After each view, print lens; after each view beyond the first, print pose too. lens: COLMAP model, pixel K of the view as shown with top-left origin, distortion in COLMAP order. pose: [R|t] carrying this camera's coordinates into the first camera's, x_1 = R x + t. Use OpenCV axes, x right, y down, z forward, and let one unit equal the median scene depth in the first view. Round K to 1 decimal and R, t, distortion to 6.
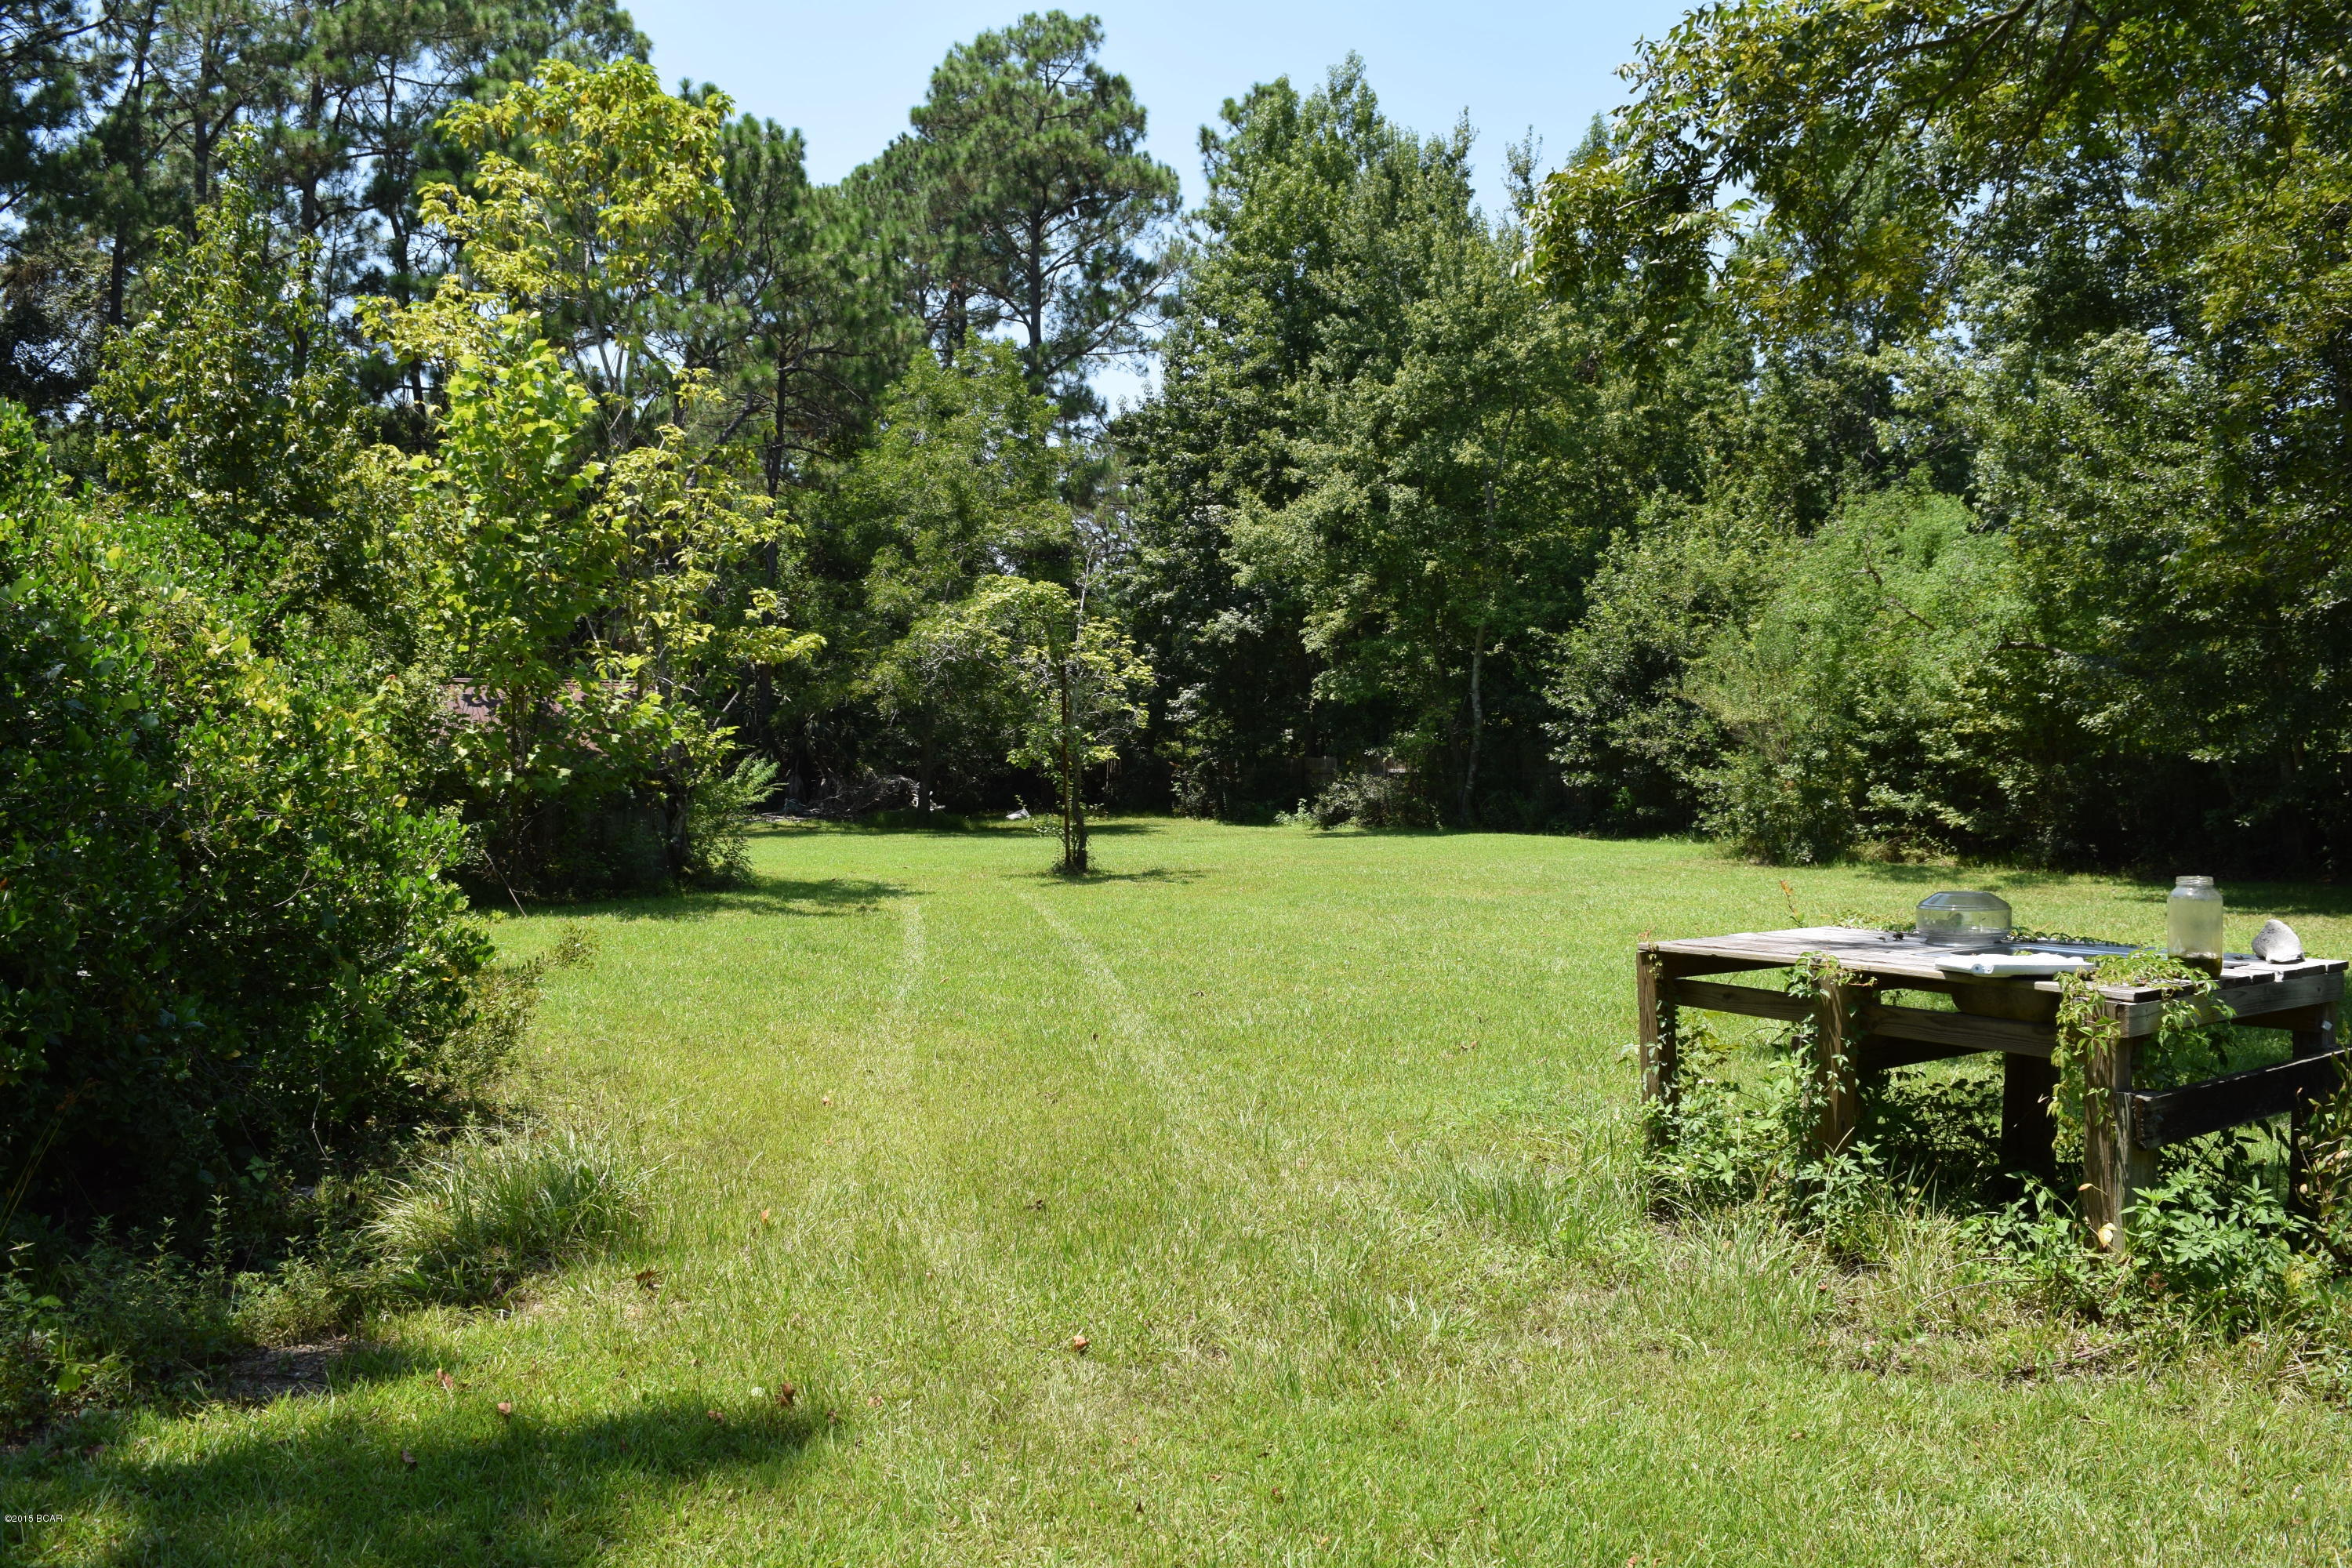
lens RADIAL K [[1840.3, 0, 1176.0], [0, 1840.3, 784.0], [0, 0, 1]] dist [-0.099519, 0.026131]
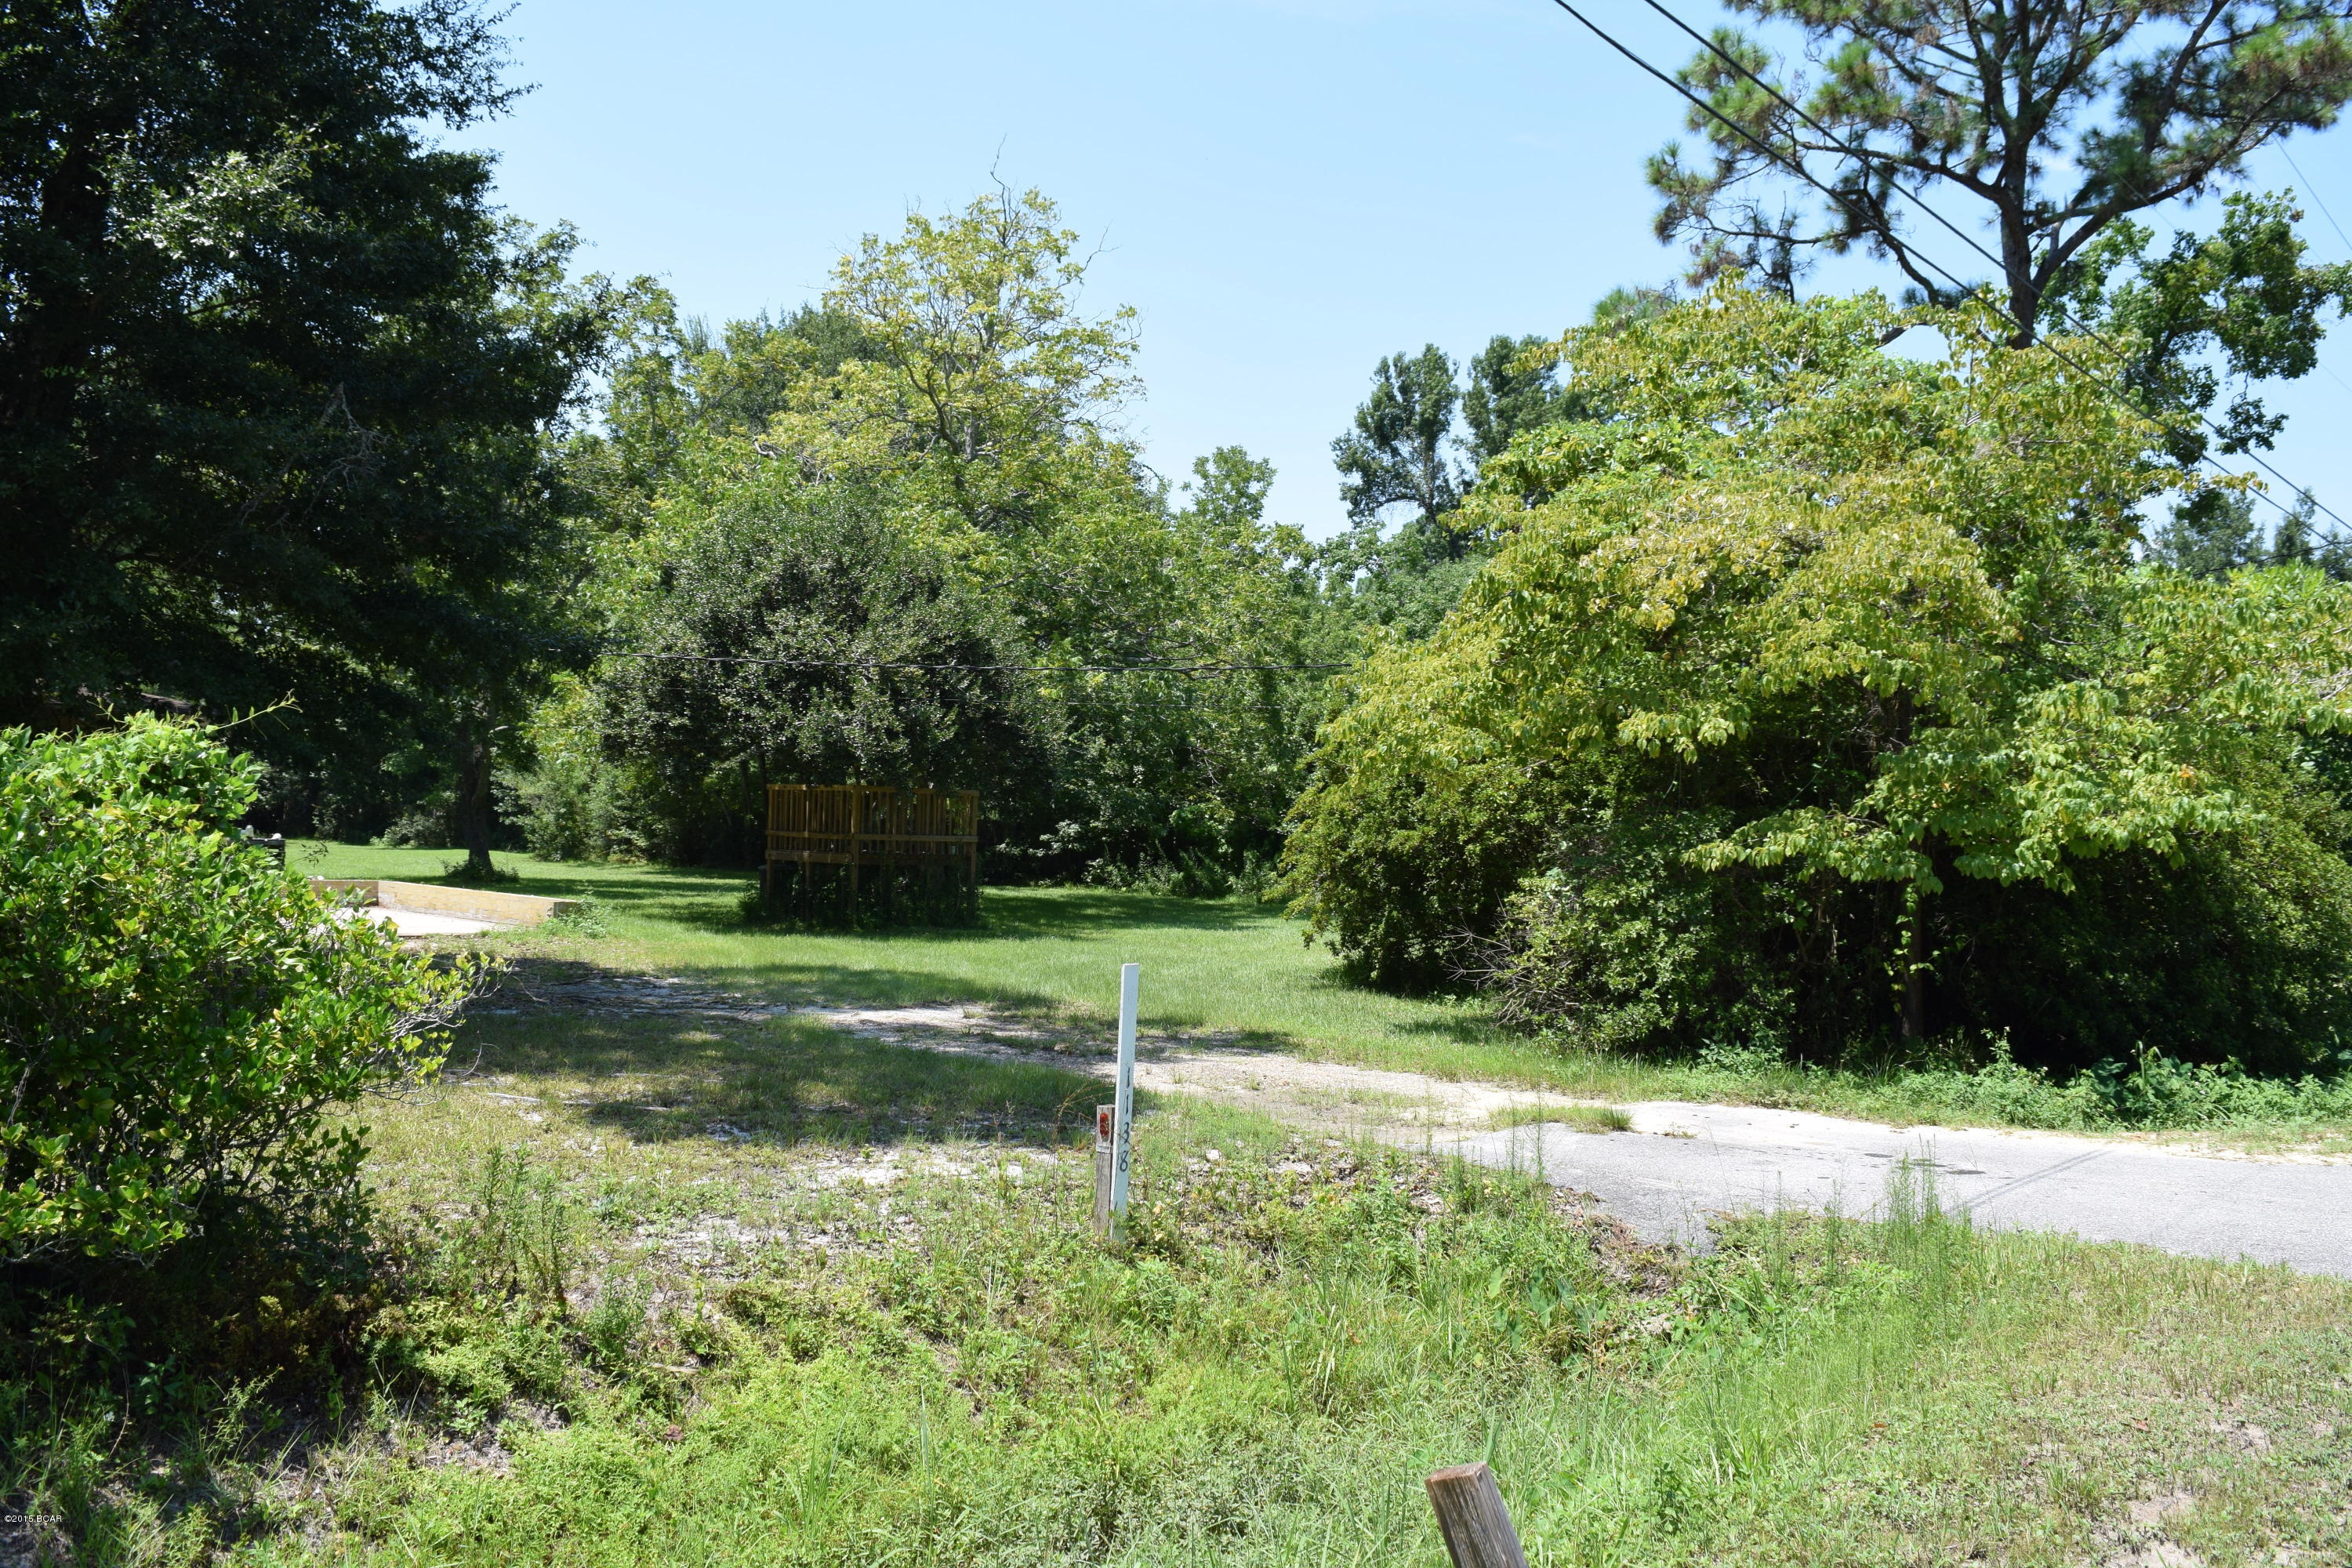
lens RADIAL K [[1840.3, 0, 1176.0], [0, 1840.3, 784.0], [0, 0, 1]] dist [-0.099519, 0.026131]
pose [[0.933979, 0.032488, 0.355849, 0.286953], [-0.022821, 0.999248, -0.031331, 0.004192], [-0.356599, 0.021142, 0.934018, -1.402666]]
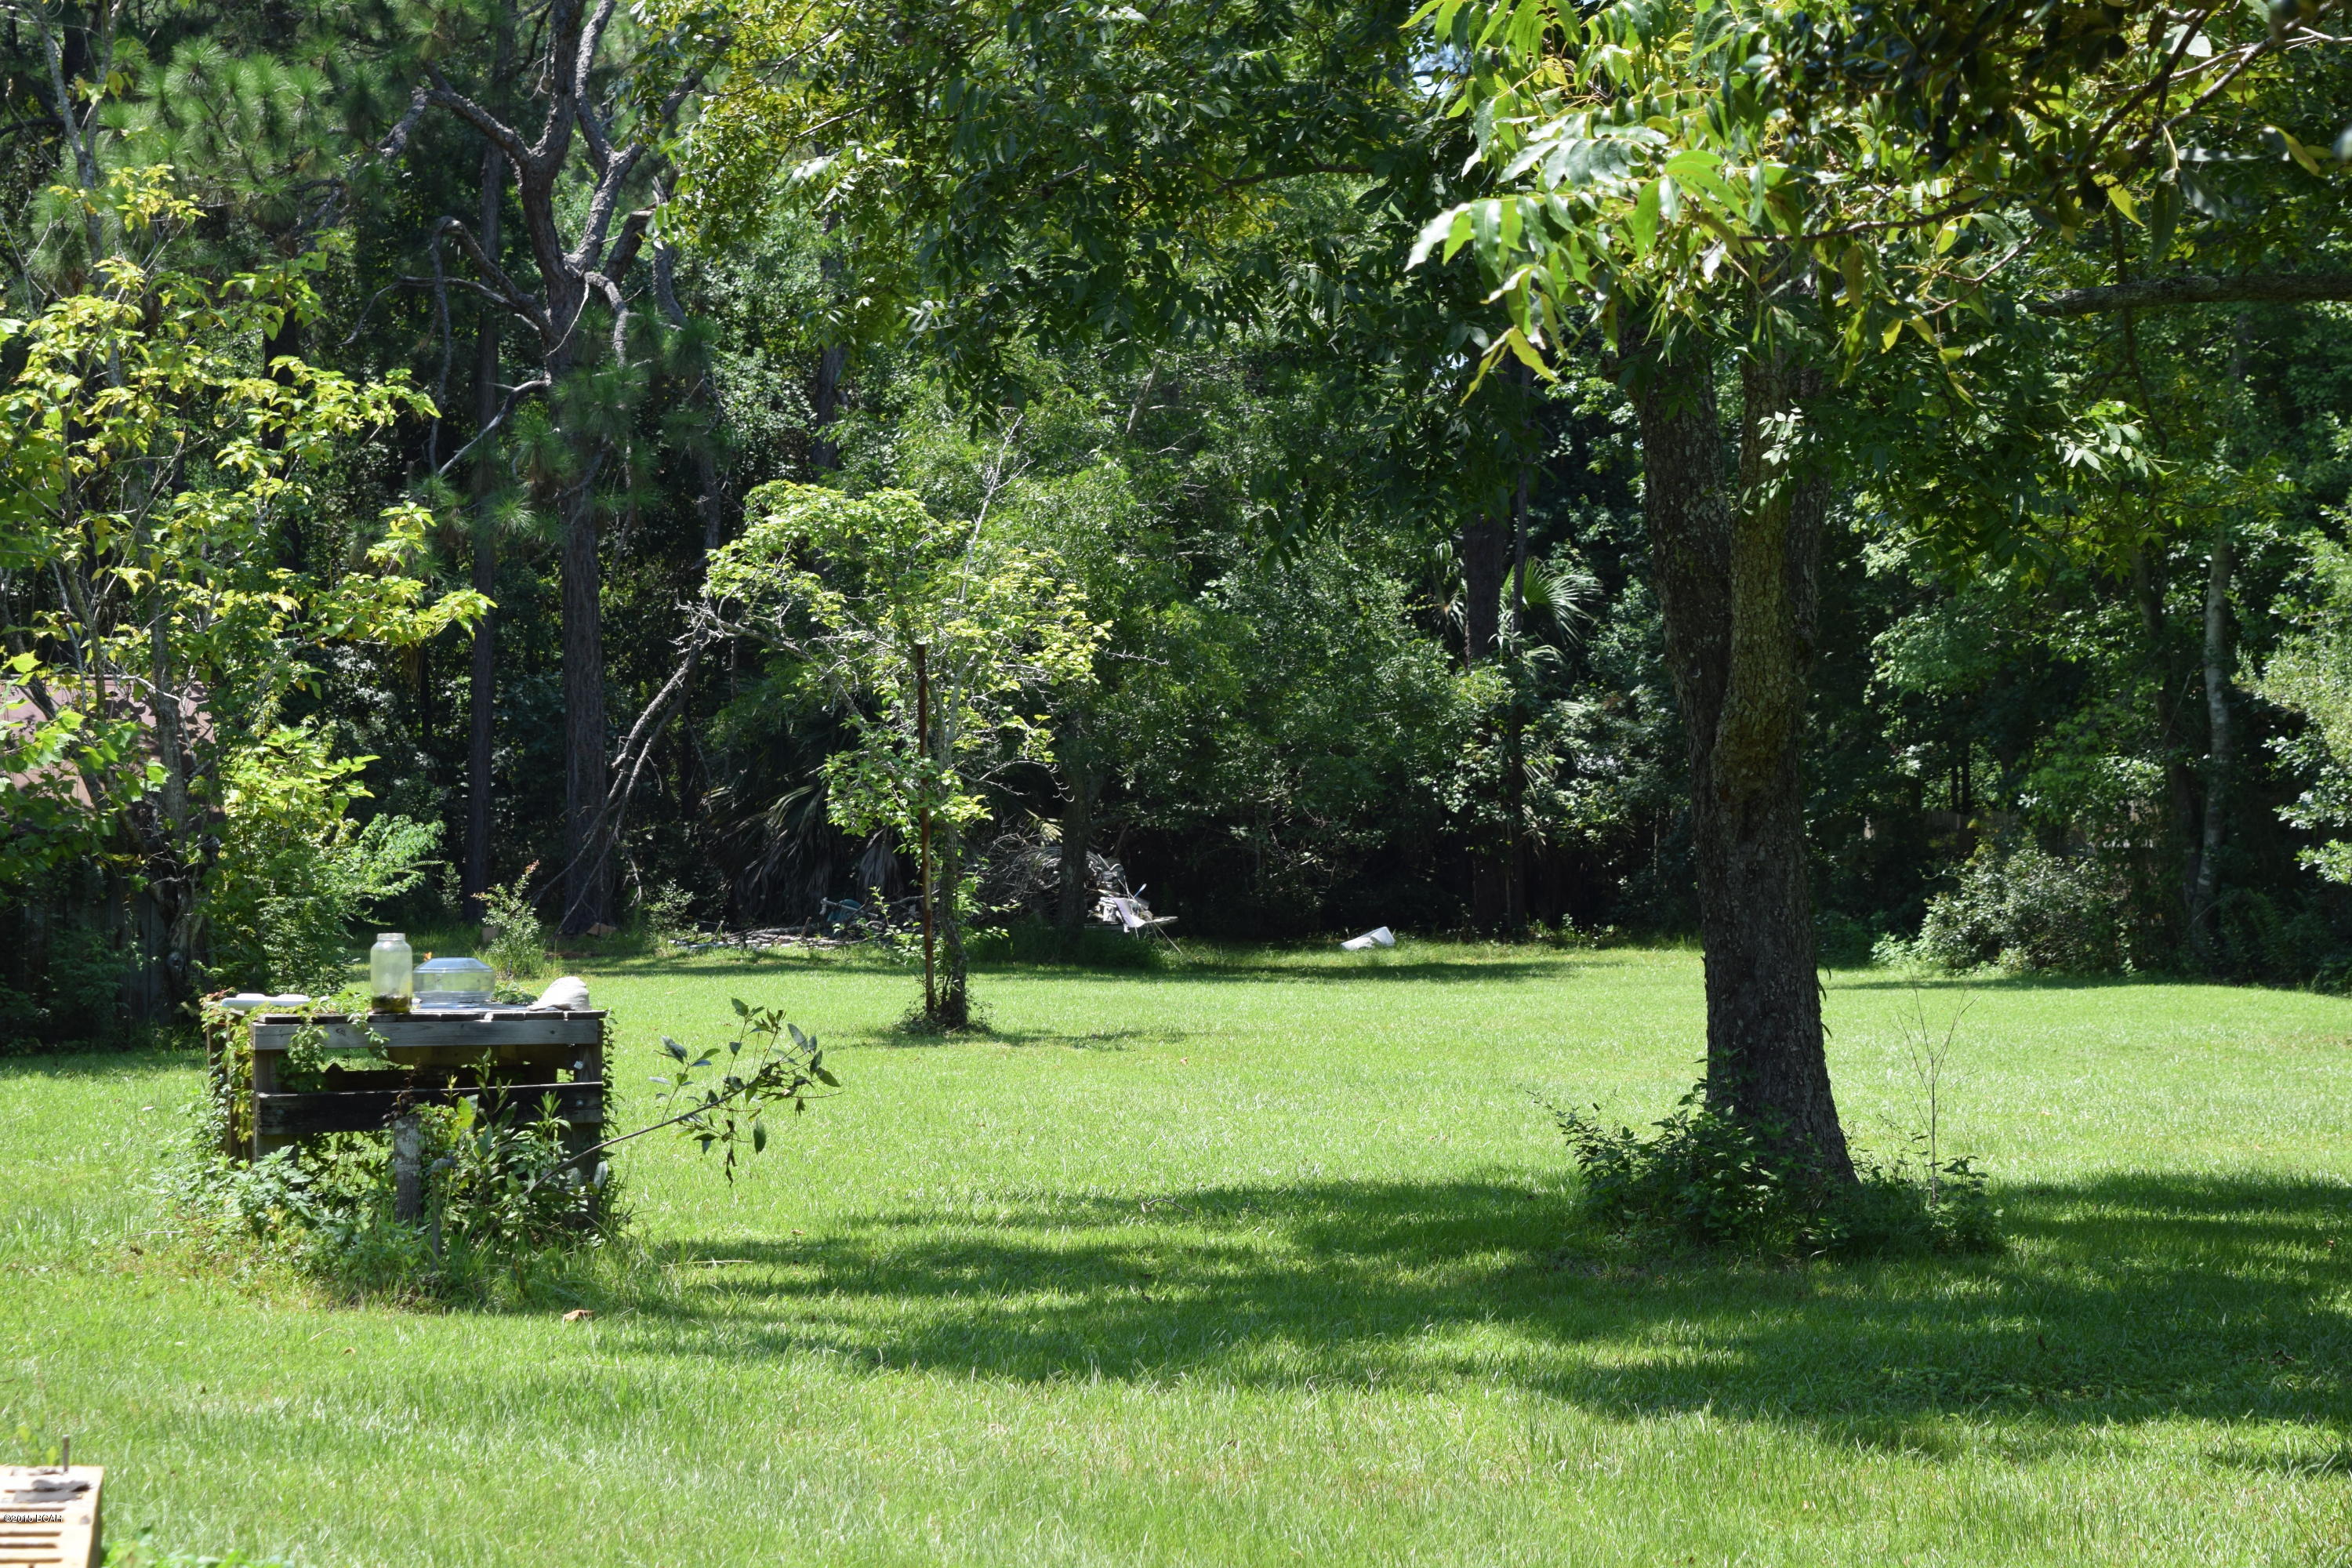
lens RADIAL K [[5318.7, 0, 1176.0], [0, 5318.7, 784.0], [0, 0, 1]] dist [-0.007441, -0.059398]
pose [[0.968981, 0.001741, -0.247127, 0.390935], [-0.005854, 0.999856, -0.015910, 0.000513], [0.247064, 0.016863, 0.968852, -0.479763]]
